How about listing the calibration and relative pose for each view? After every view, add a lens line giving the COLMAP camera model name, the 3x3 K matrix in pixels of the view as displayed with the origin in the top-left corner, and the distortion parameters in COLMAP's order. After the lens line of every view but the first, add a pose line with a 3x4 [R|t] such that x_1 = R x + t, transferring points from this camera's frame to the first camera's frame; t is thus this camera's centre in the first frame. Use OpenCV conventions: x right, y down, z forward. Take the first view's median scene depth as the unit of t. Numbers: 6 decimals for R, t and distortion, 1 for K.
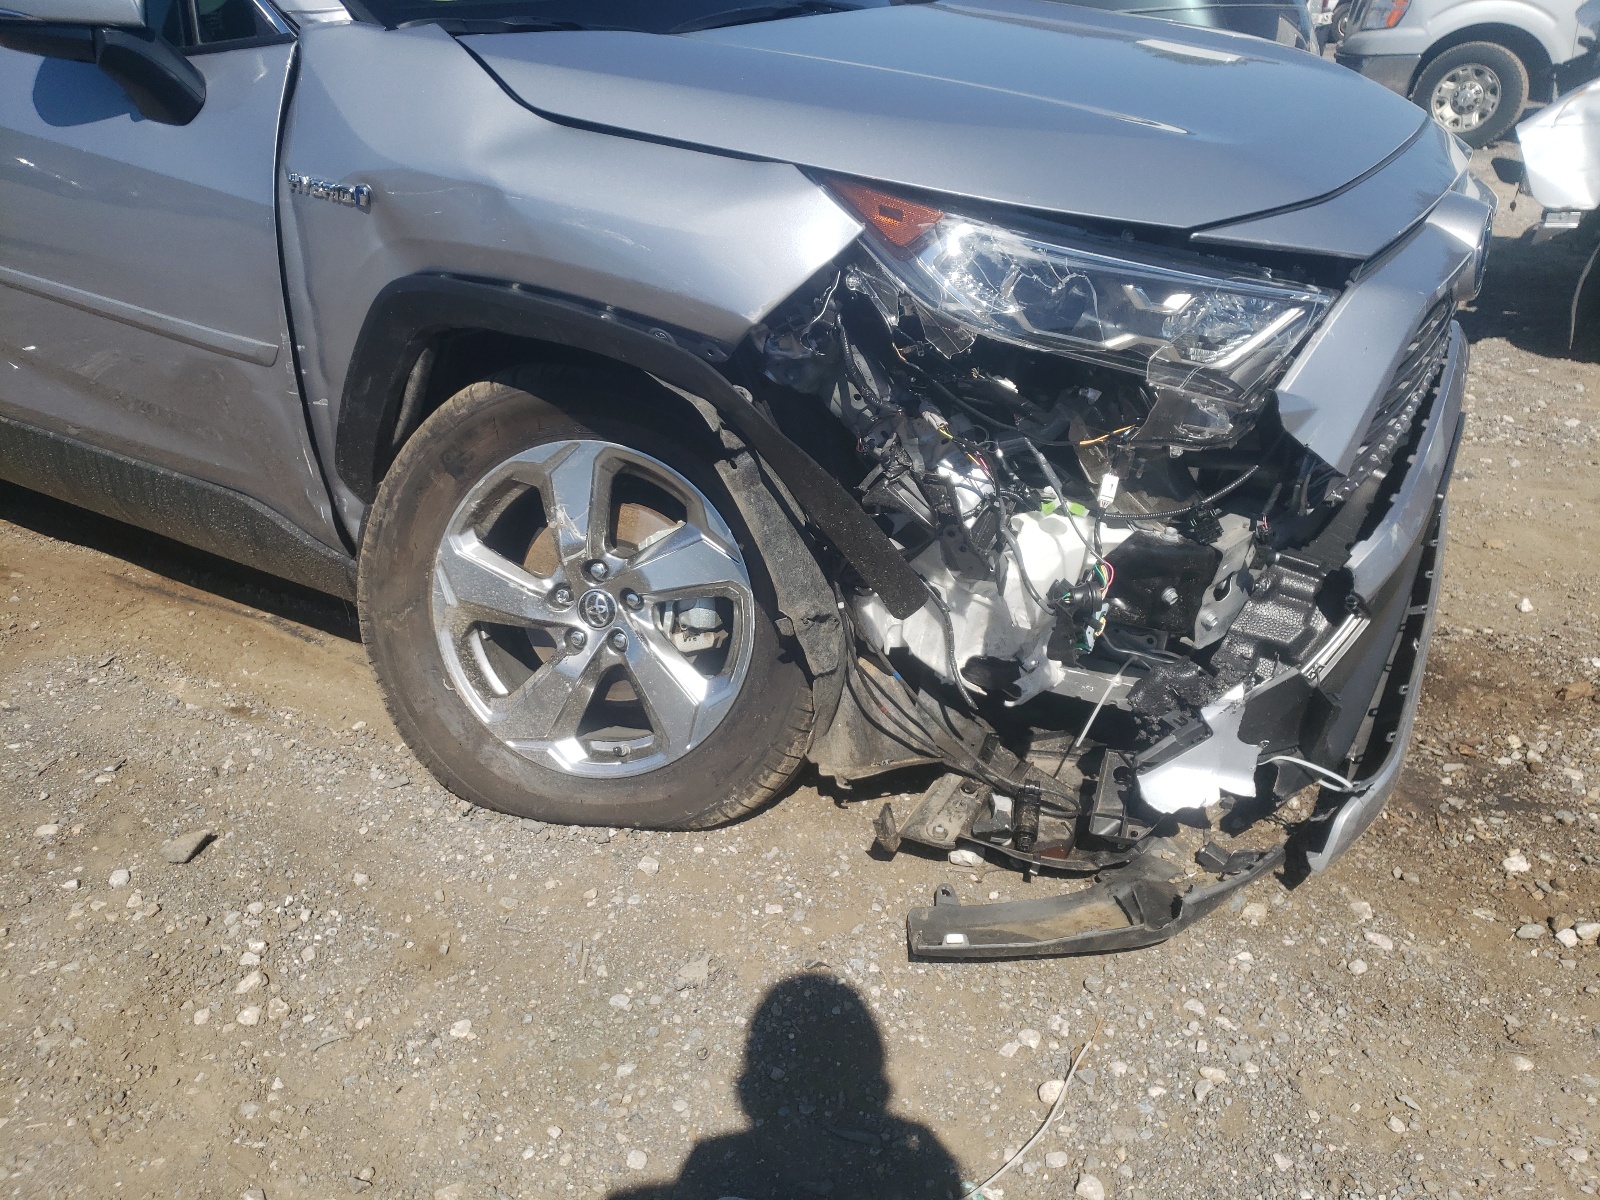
lens RADIAL K [[1216.3, 0, 800.0], [0, 1216.3, 600.0], [0, 0, 1]] dist [0.057706, -0.050189]
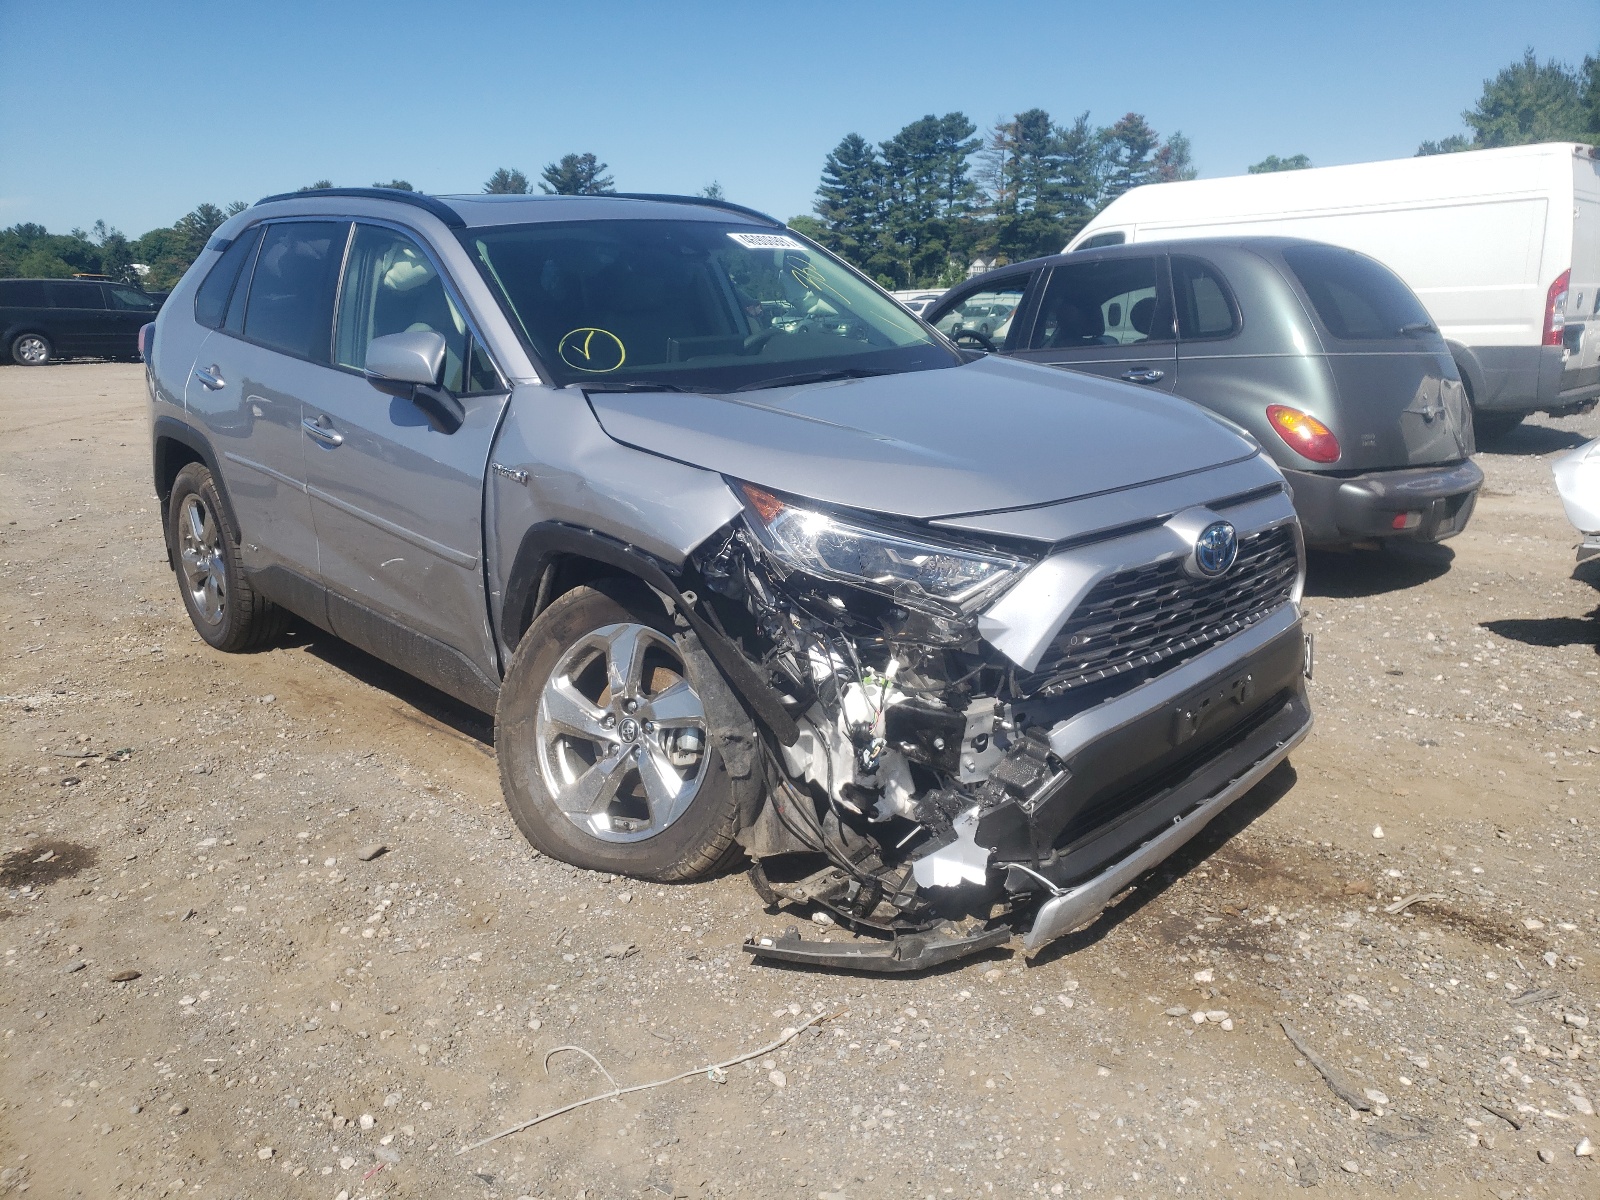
lens RADIAL K [[1193.2, 0, 800.0], [0, 1193.2, 600.0], [0, 0, 1]] dist [0.186130, -0.494972]
pose [[0.962053, 0.071057, -0.263447, 0.453496], [-0.126393, 0.971718, -0.199471, 0.126973], [0.241822, 0.225199, 0.943826, -0.459353]]
